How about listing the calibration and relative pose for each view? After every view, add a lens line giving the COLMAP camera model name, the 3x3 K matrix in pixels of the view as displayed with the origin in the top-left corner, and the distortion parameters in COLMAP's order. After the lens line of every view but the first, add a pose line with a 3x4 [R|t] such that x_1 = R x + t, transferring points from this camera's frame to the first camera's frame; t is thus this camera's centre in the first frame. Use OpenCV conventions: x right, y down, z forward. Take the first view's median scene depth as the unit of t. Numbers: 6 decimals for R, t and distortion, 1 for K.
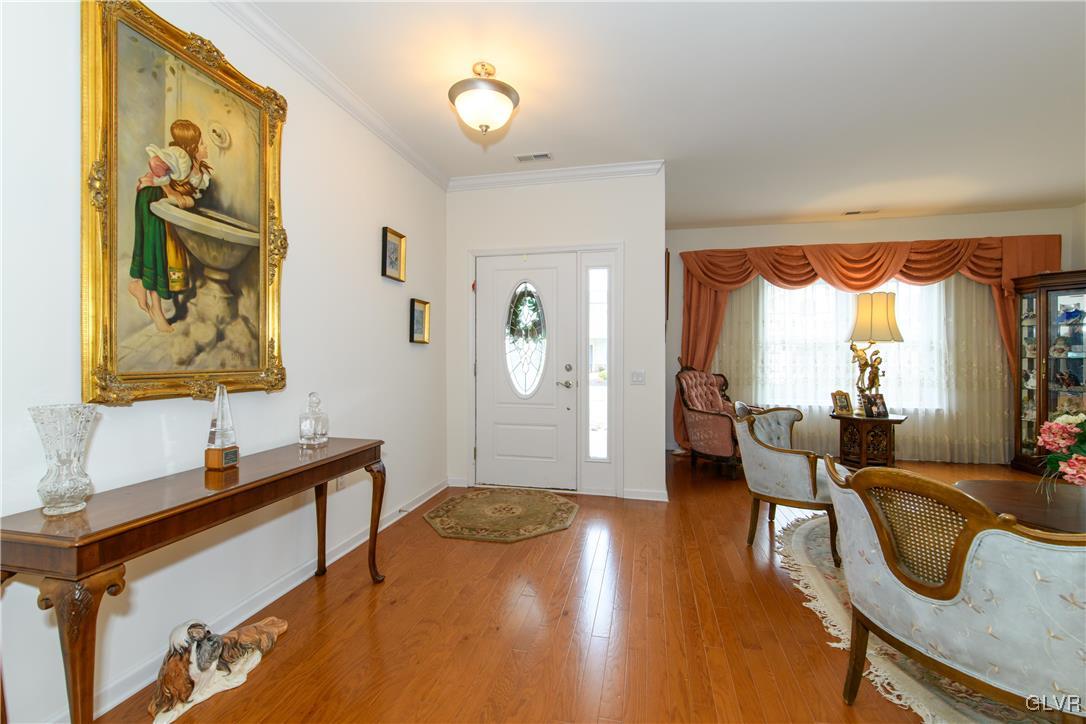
lens RADIAL K [[462.7, 0, 545.0], [0, 462.7, 355.9], [0, 0, 1]] dist [-0.003404, -0.000219]
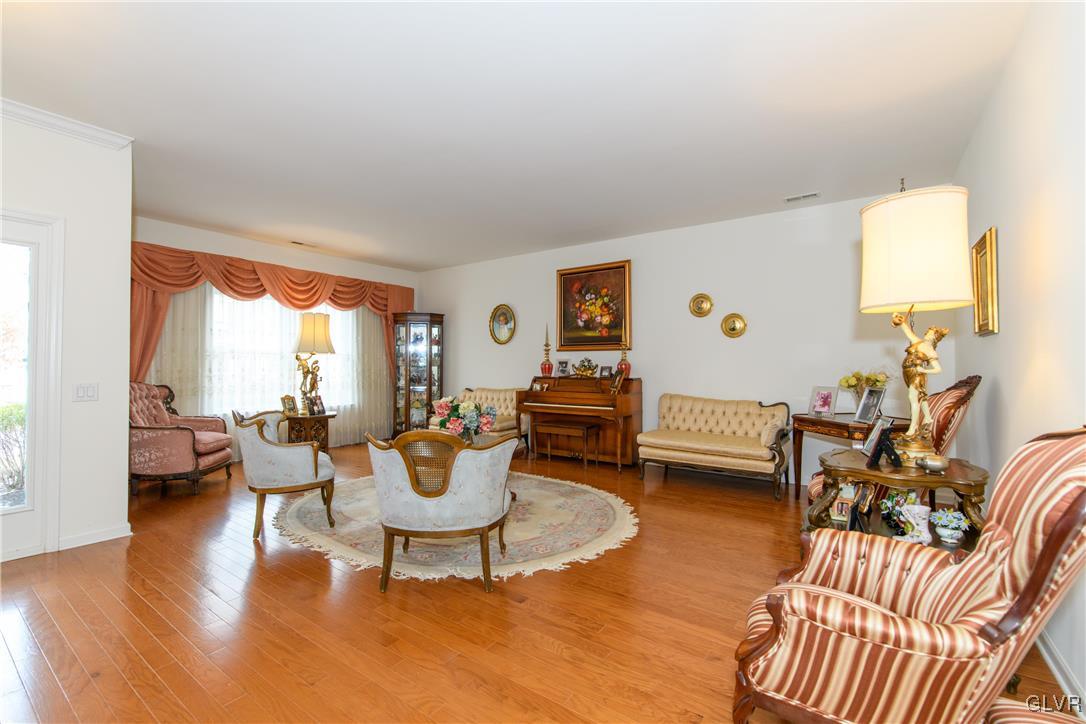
lens RADIAL K [[462.7, 0, 545.0], [0, 462.7, 355.9], [0, 0, 1]] dist [-0.003404, -0.000219]
pose [[0.381273, 0.016633, 0.924313, -0.177481], [-0.000186, 0.999839, -0.017915, -0.001372], [-0.924463, 0.006659, 0.381215, -0.027596]]
